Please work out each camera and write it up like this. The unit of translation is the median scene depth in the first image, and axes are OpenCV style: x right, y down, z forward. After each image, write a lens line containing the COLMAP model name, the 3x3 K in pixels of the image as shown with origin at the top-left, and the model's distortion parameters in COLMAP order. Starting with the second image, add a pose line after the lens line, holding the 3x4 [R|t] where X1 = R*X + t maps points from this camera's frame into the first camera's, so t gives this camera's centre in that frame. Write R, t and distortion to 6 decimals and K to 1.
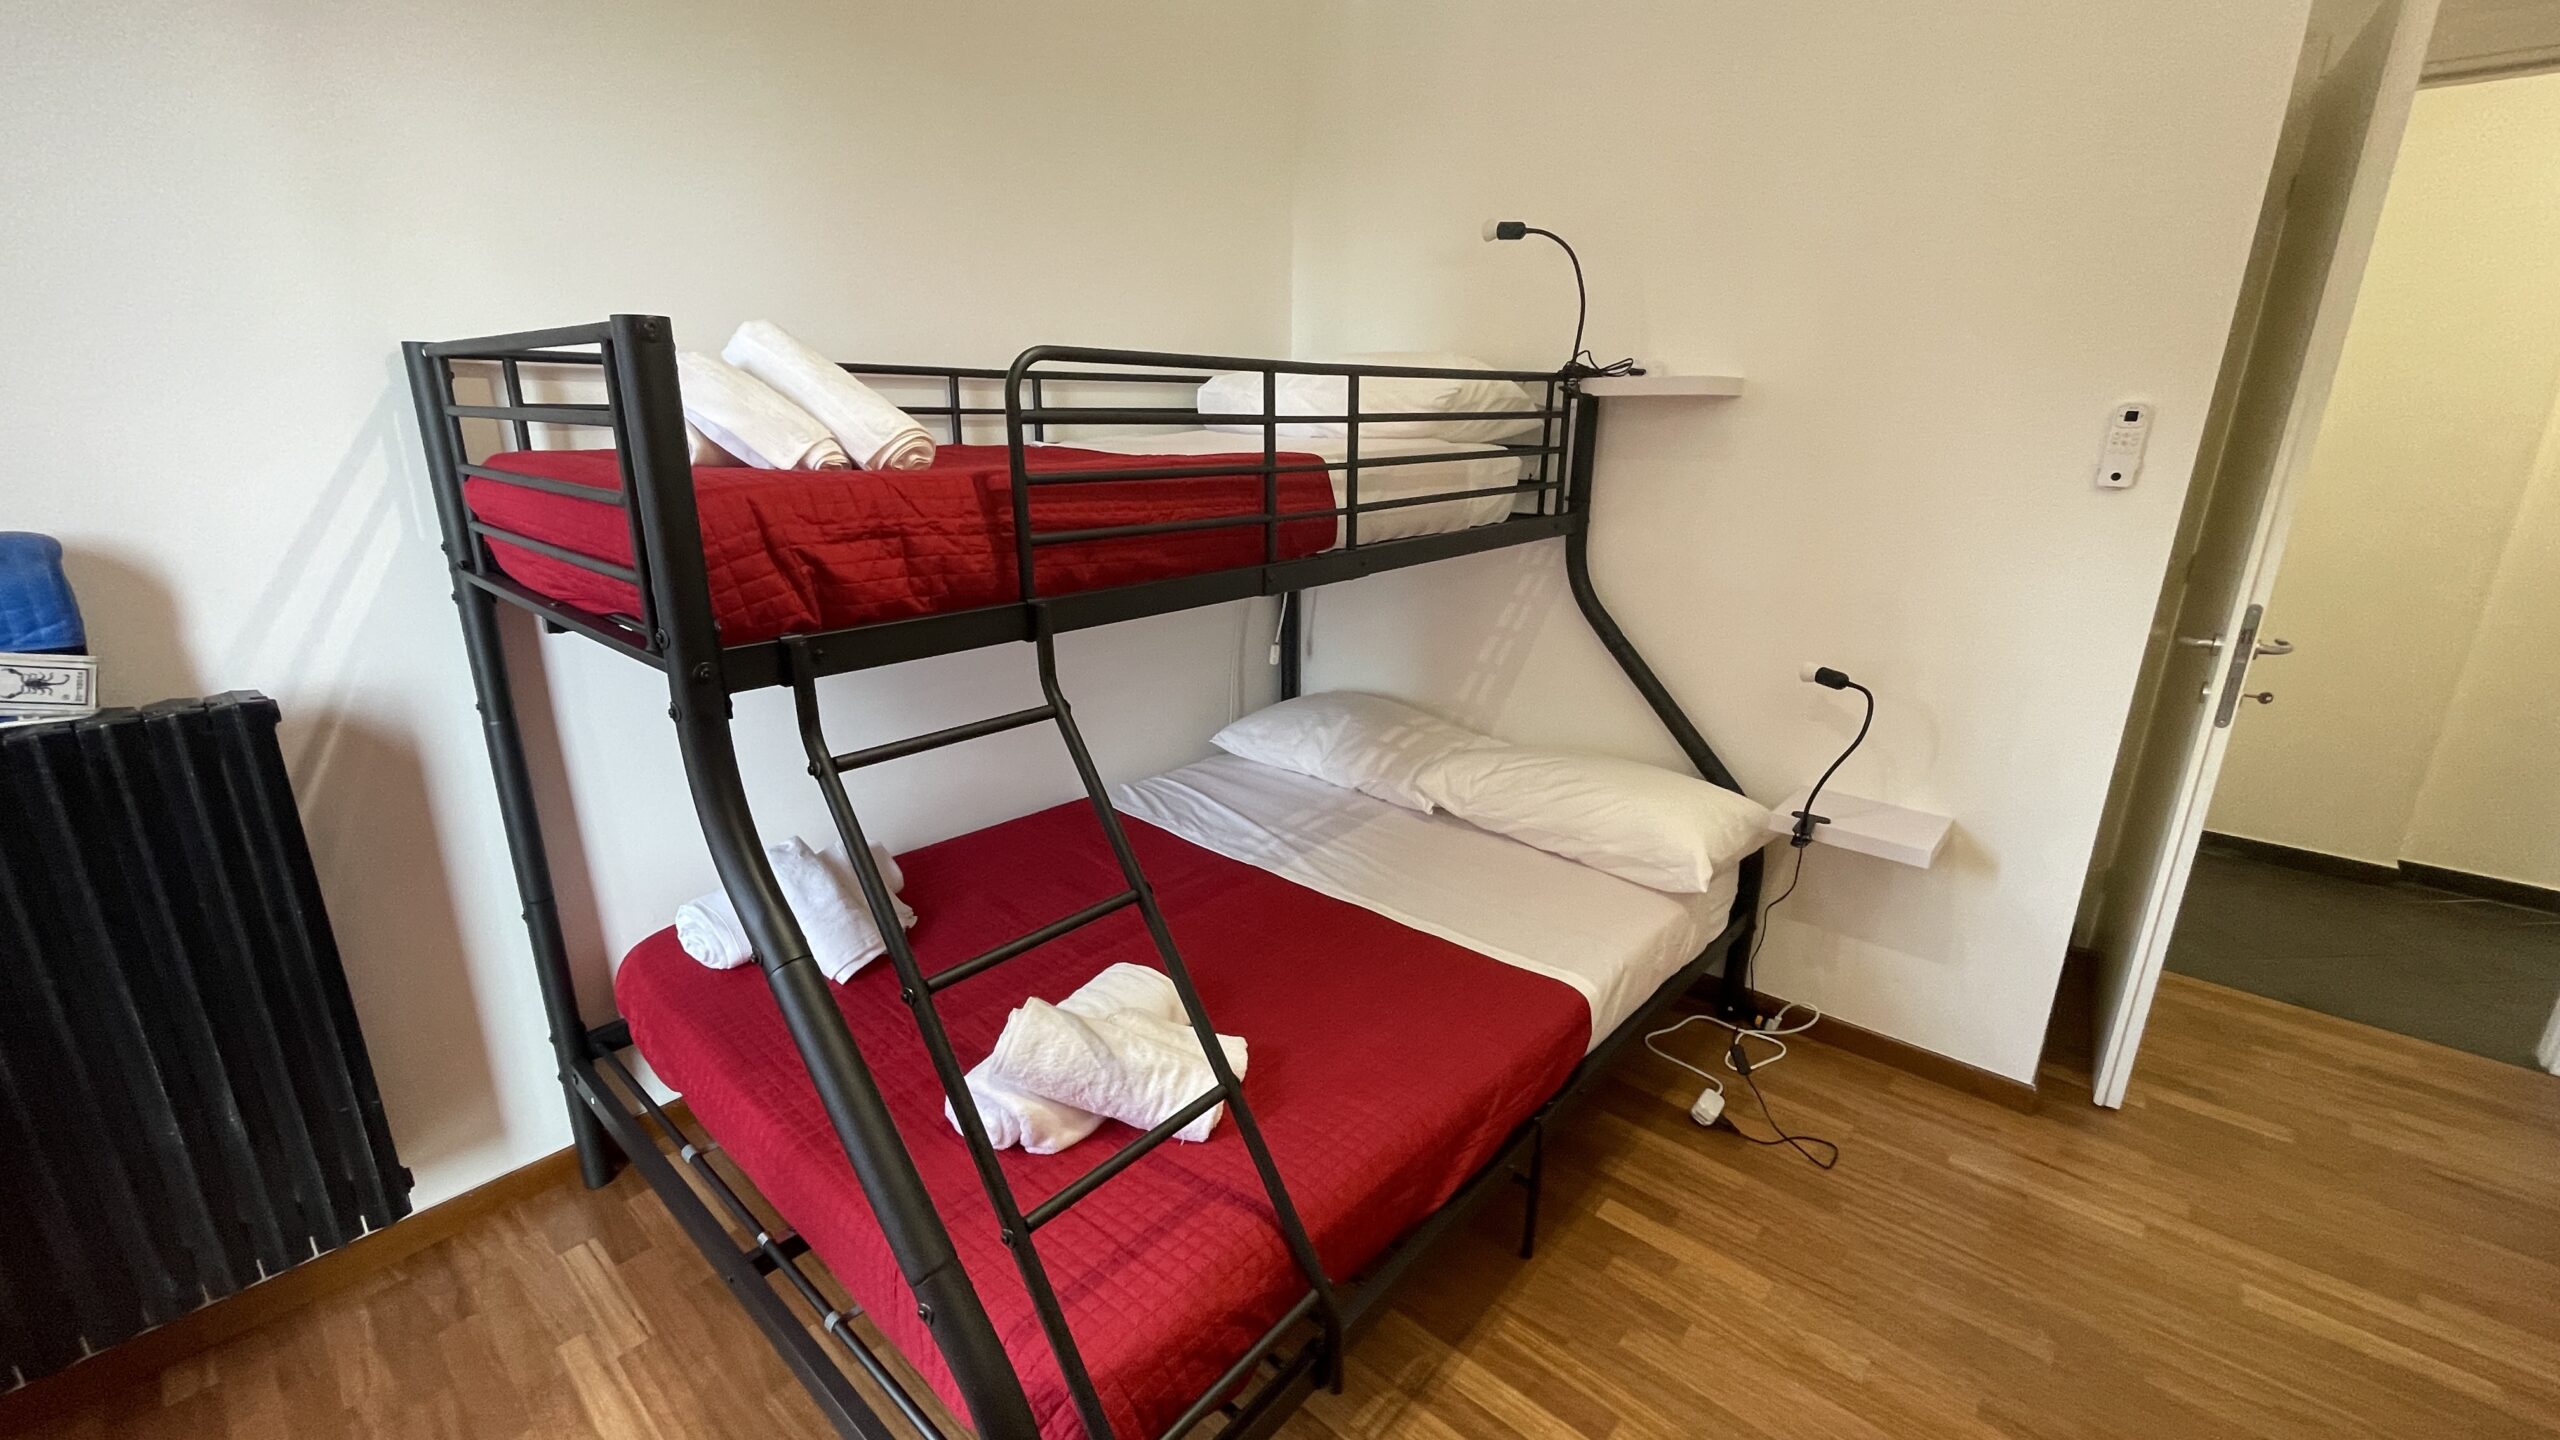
lens RADIAL K [[1036.5, 0, 1273.0], [0, 1036.5, 724.6], [0, 0, 1]] dist [-0.005367, -0.000090]
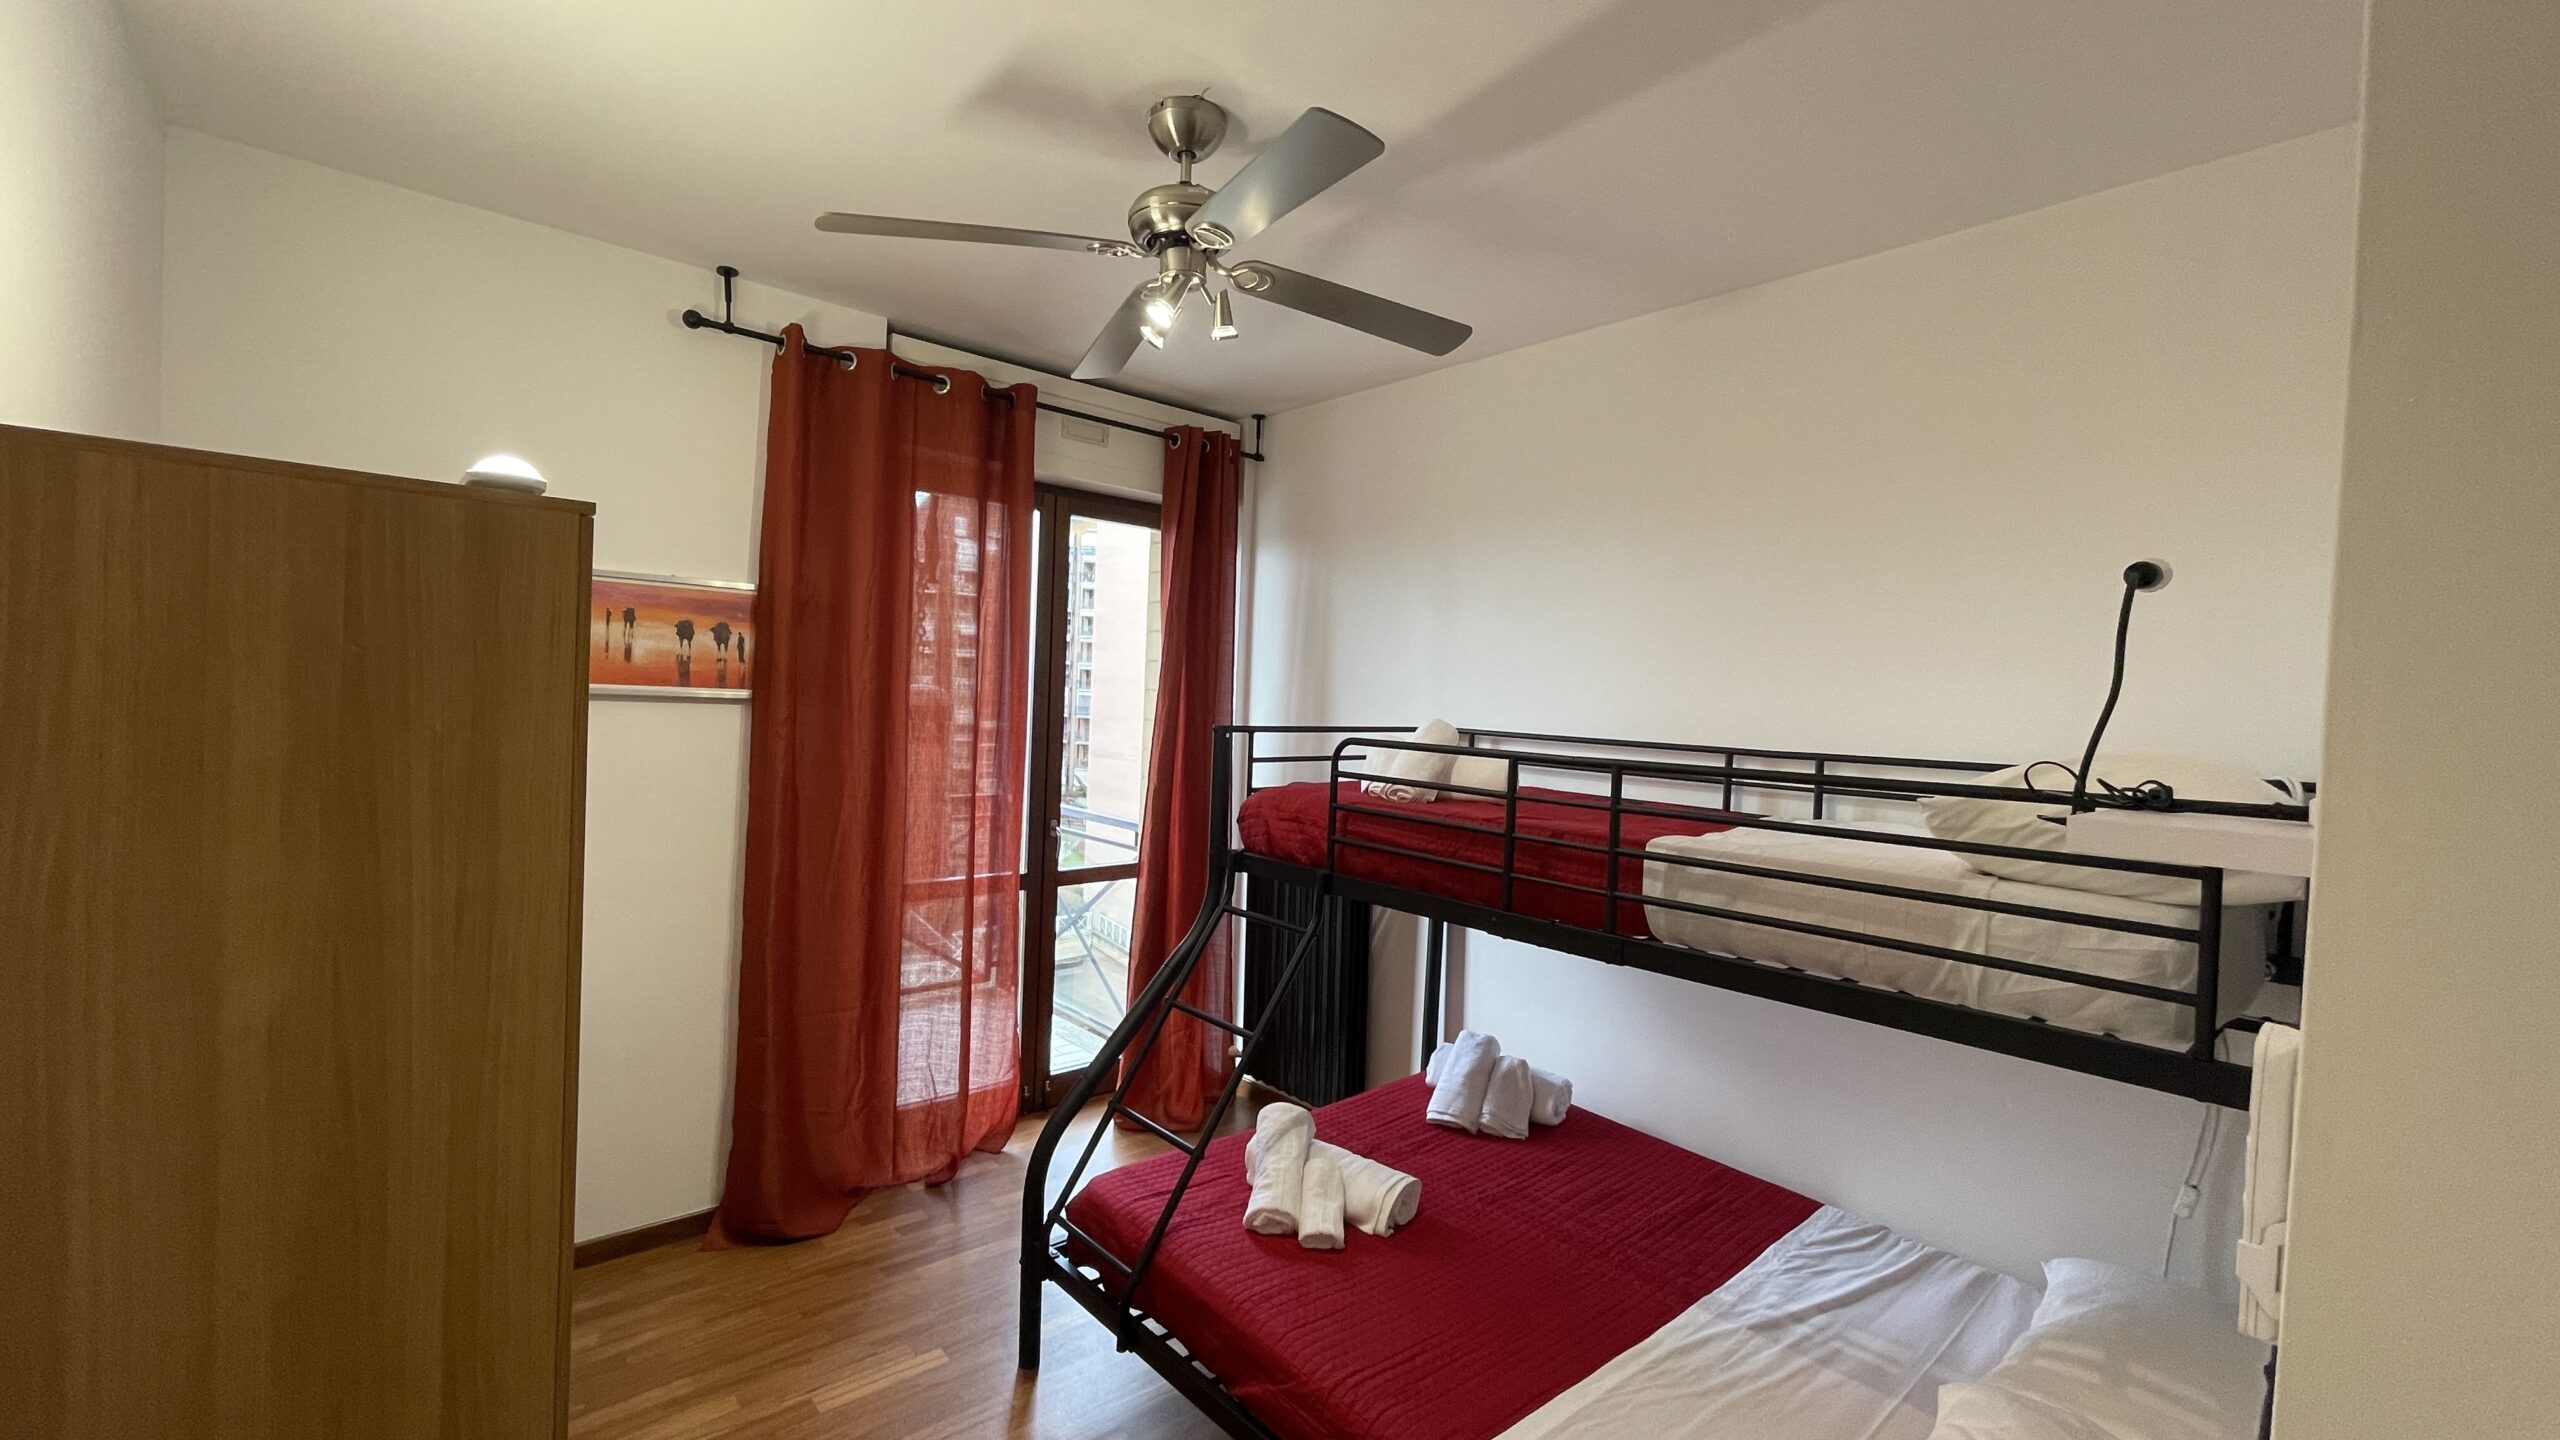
lens RADIAL K [[1036.5, 0, 1273.0], [0, 1036.5, 724.6], [0, 0, 1]] dist [-0.005367, -0.000090]
pose [[-0.138822, 0.009325, -0.990273, 1.158898], [-0.335030, 0.940552, 0.055823, -0.318211], [0.931925, 0.339520, -0.127445, 0.785834]]
